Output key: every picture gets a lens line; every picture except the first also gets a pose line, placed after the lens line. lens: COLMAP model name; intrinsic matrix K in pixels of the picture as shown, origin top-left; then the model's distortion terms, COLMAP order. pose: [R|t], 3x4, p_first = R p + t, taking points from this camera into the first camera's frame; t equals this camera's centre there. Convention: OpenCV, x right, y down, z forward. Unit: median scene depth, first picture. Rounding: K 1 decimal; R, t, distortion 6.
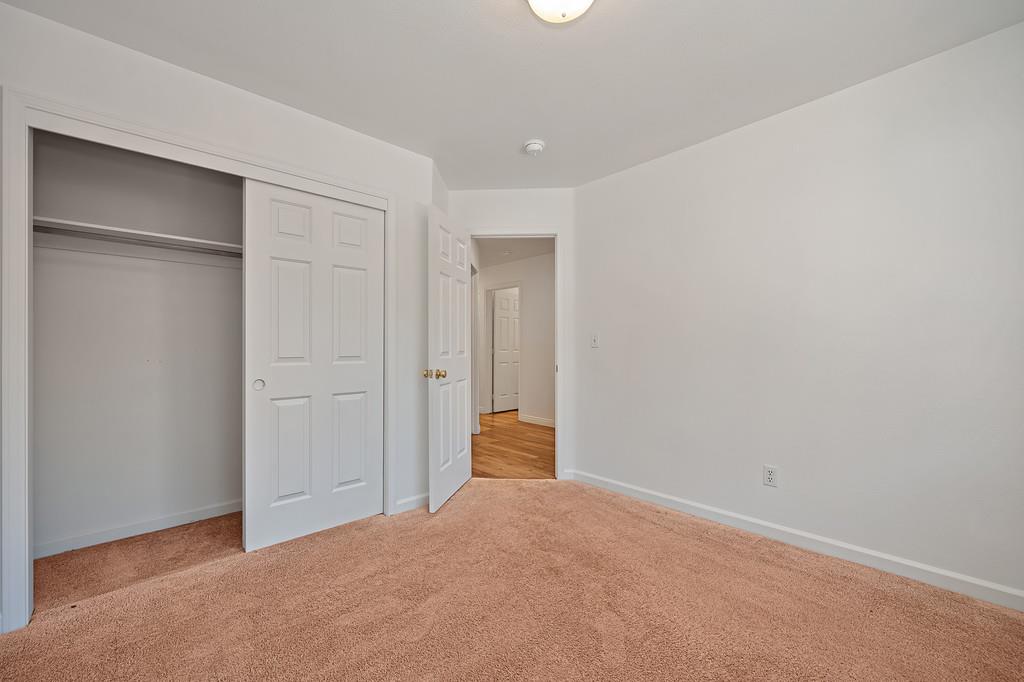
lens RADIAL K [[404.1, 0, 514.1], [0, 404.1, 348.6], [0, 0, 1]] dist [-0.004227, -0.000542]
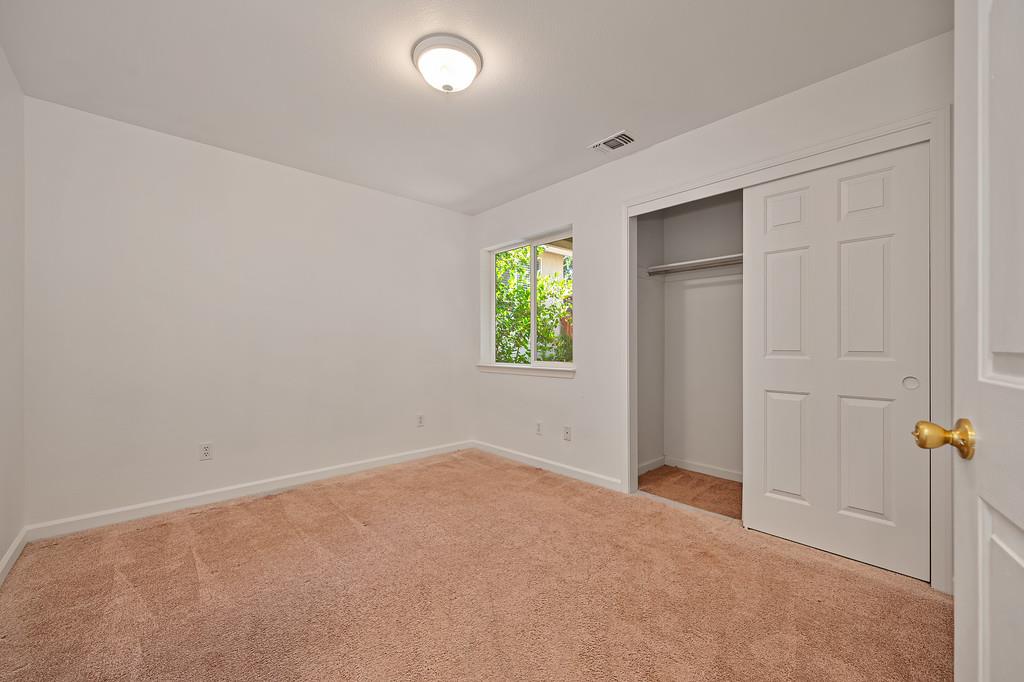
lens RADIAL K [[404.1, 0, 519.4], [0, 404.1, 337.9], [0, 0, 1]] dist [-0.004227, -0.000542]
pose [[-0.026263, 0.002019, -0.999653, 0.464394], [-0.001572, 0.999997, 0.002061, -0.011308], [0.999654, 0.001626, -0.026260, 0.408674]]
